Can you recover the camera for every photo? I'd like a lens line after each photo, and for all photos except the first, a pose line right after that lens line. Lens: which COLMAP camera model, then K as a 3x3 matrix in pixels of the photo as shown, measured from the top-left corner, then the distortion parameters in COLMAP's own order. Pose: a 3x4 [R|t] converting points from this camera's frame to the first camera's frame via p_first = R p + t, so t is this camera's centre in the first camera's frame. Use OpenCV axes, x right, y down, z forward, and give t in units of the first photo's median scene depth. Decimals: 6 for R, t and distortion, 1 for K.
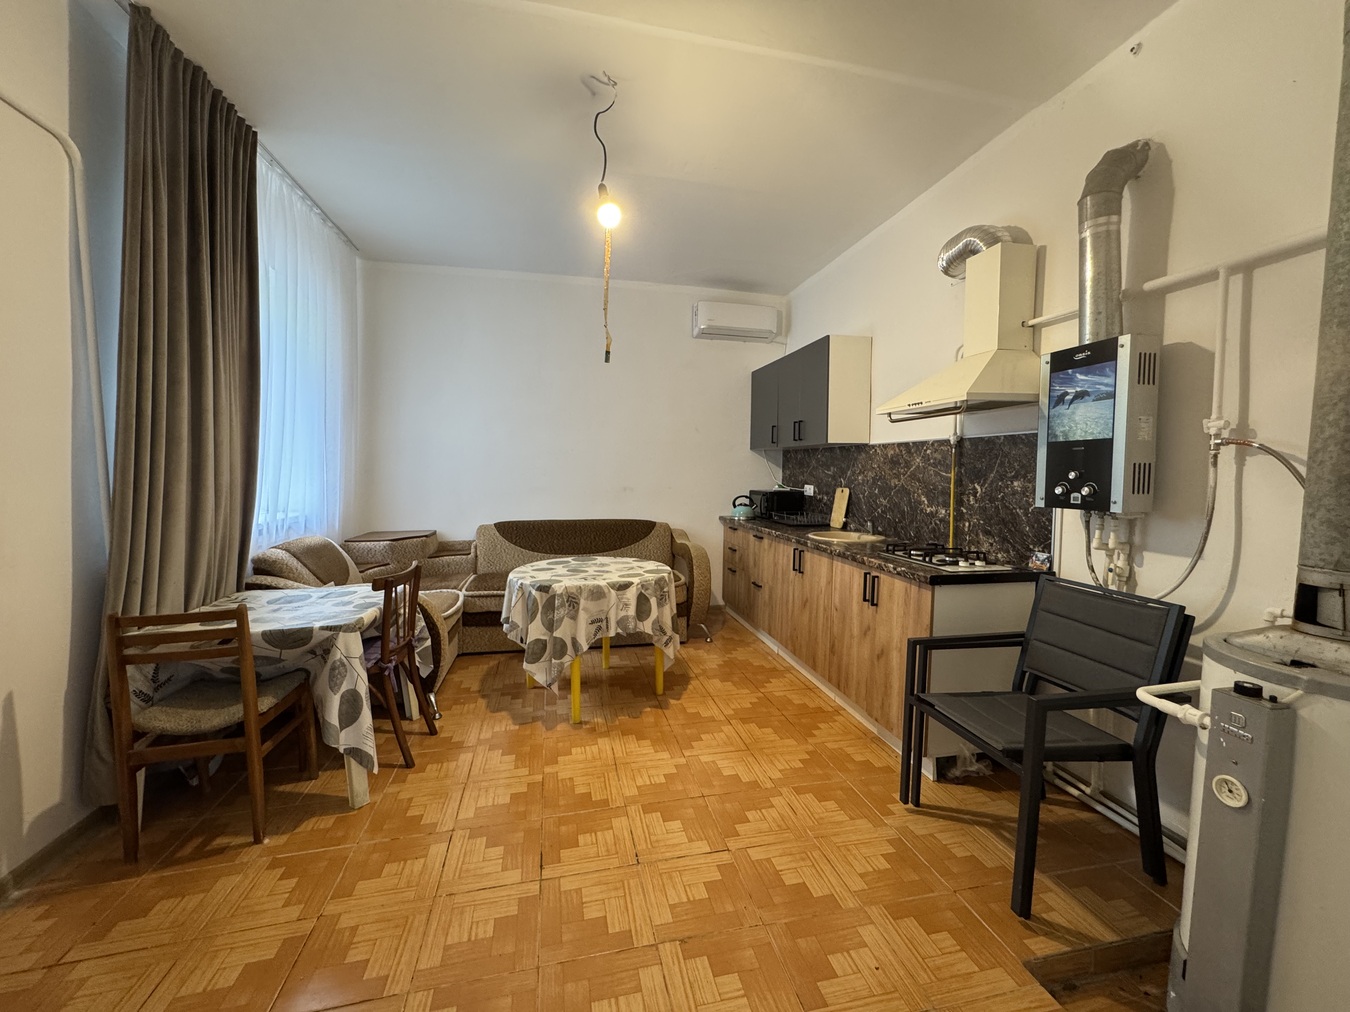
lens RADIAL K [[539.2, 0, 675.0], [0, 539.2, 506.0], [0, 0, 1]] dist [-0.002457, 0.000235]
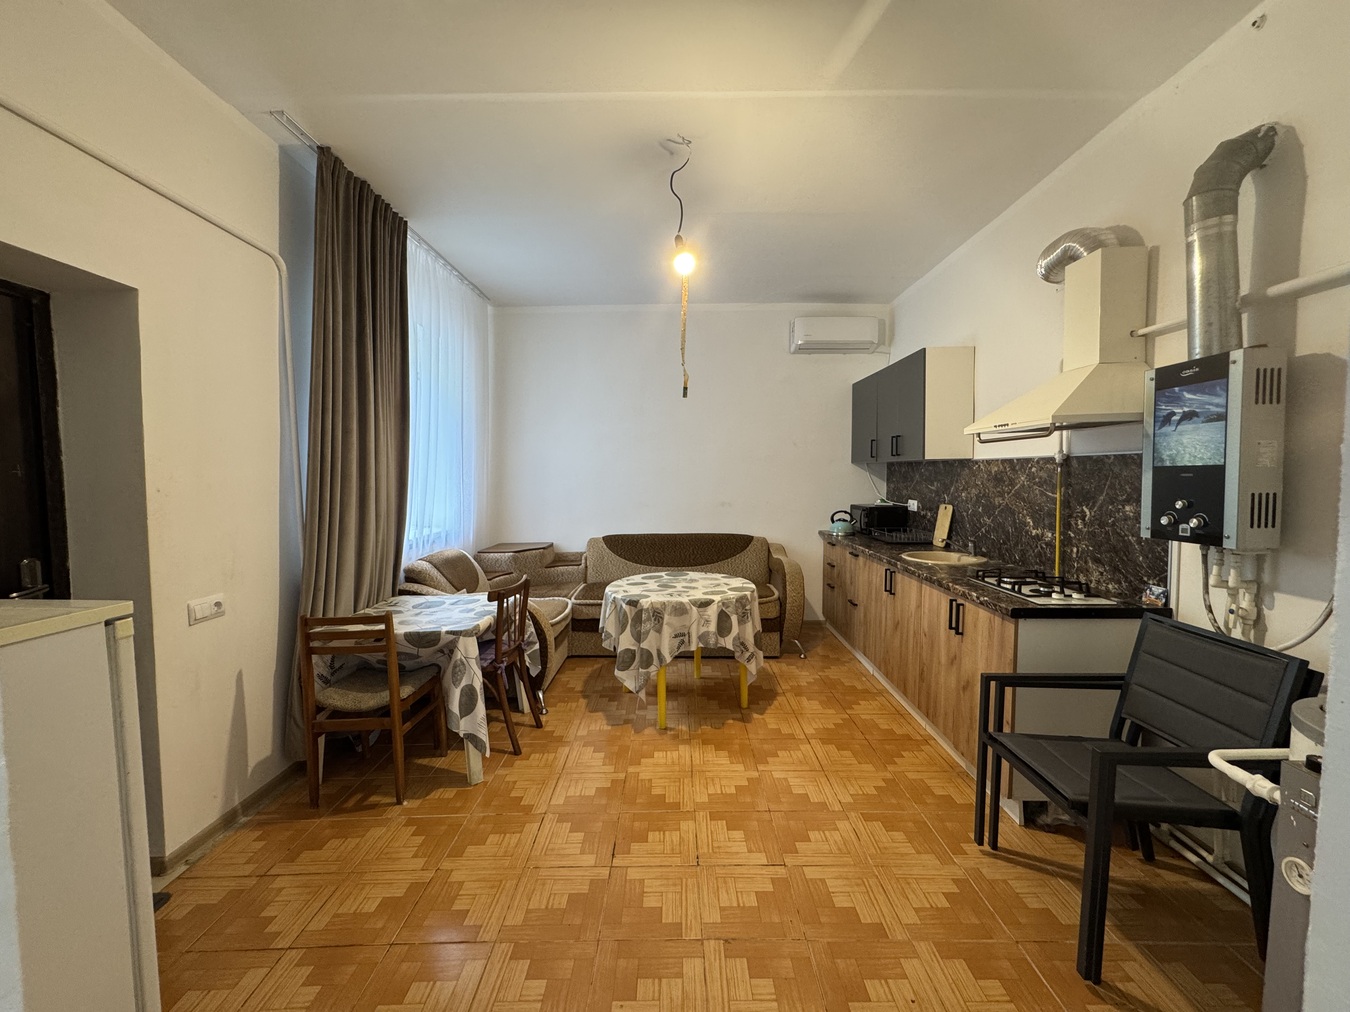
lens RADIAL K [[539.2, 0, 675.0], [0, 539.2, 506.0], [0, 0, 1]] dist [-0.002457, 0.000235]
pose [[0.974419, -0.002029, -0.224729, 0.108875], [0.000391, 0.999973, -0.007330, -0.045042], [0.224738, 0.007054, 0.974394, -0.063584]]
